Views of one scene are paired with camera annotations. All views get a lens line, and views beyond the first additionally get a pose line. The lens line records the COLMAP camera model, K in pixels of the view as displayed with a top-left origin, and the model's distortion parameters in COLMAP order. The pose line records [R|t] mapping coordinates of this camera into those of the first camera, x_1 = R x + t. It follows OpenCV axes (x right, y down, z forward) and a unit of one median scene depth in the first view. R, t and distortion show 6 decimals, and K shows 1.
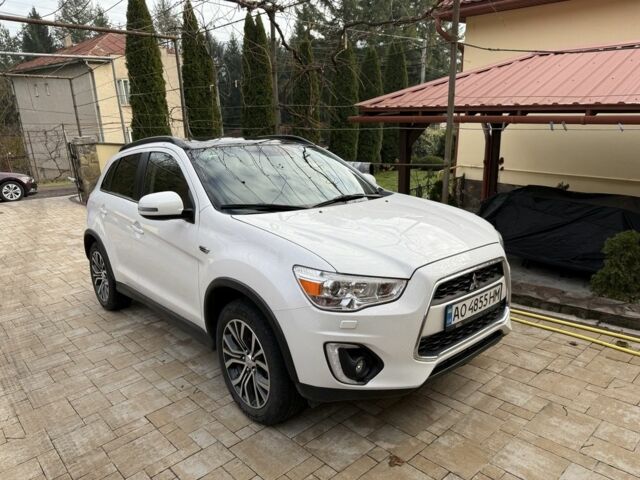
lens RADIAL K [[458.1, 0, 323.1], [0, 458.1, 255.0], [0, 0, 1]] dist [0.011924, -0.011448]
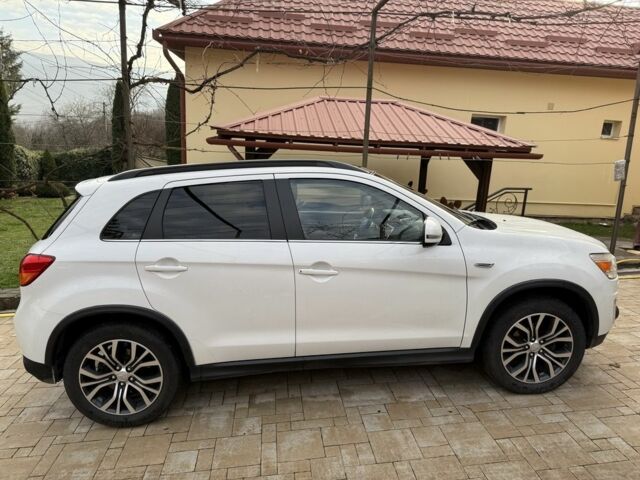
lens RADIAL K [[458.1, 0, 319.8], [0, 458.1, 237.8], [0, 0, 1]] dist [0.011924, -0.011448]
pose [[0.585002, -0.129081, 0.800694, -0.899254], [0.186476, 0.982211, 0.022101, -0.120149], [-0.789303, 0.136382, 0.598666, 0.415383]]
